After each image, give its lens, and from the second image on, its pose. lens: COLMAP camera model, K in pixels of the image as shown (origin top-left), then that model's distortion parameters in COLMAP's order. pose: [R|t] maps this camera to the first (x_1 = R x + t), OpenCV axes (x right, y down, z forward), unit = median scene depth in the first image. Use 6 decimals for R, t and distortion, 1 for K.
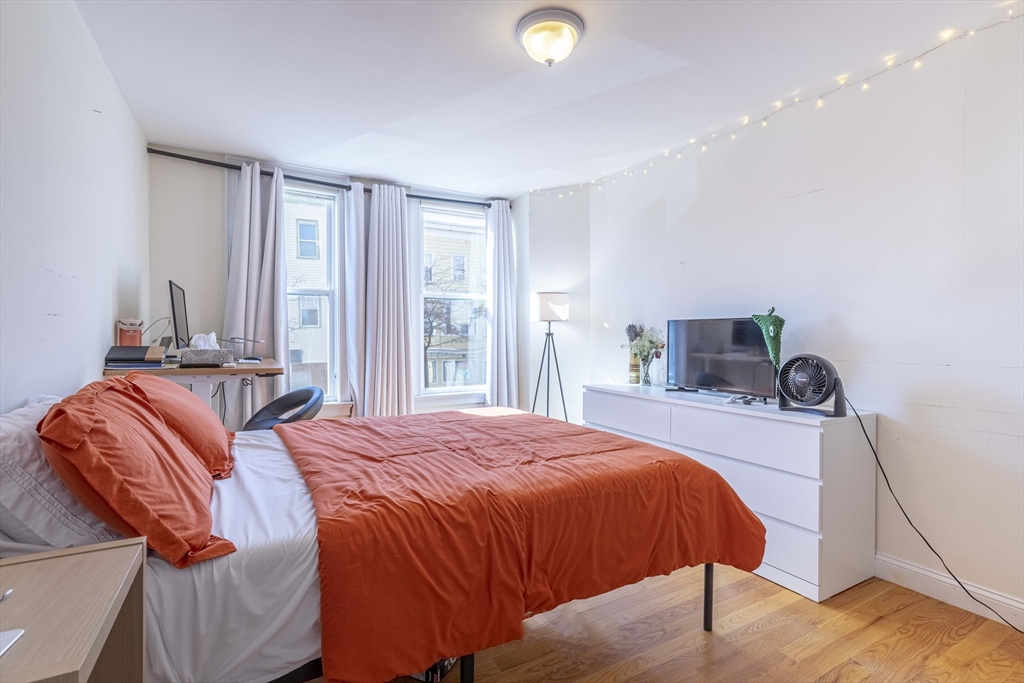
lens RADIAL K [[463.2, 0, 514.2], [0, 463.2, 340.8], [0, 0, 1]] dist [0.015309, -0.004952]
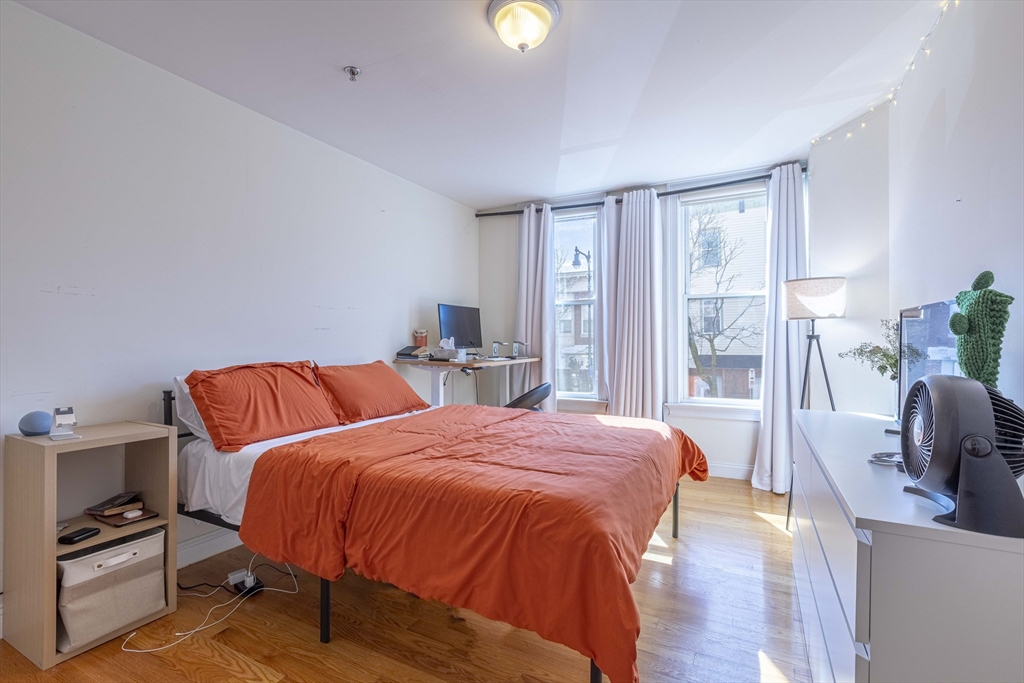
lens RADIAL K [[463.2, 0, 519.6], [0, 463.2, 343.9], [0, 0, 1]] dist [0.015309, -0.004952]
pose [[0.573196, 0.004322, -0.819407, 0.414728], [-0.008305, 0.999965, -0.000536, 0.000912], [0.819376, 0.007113, 0.573212, 0.219121]]
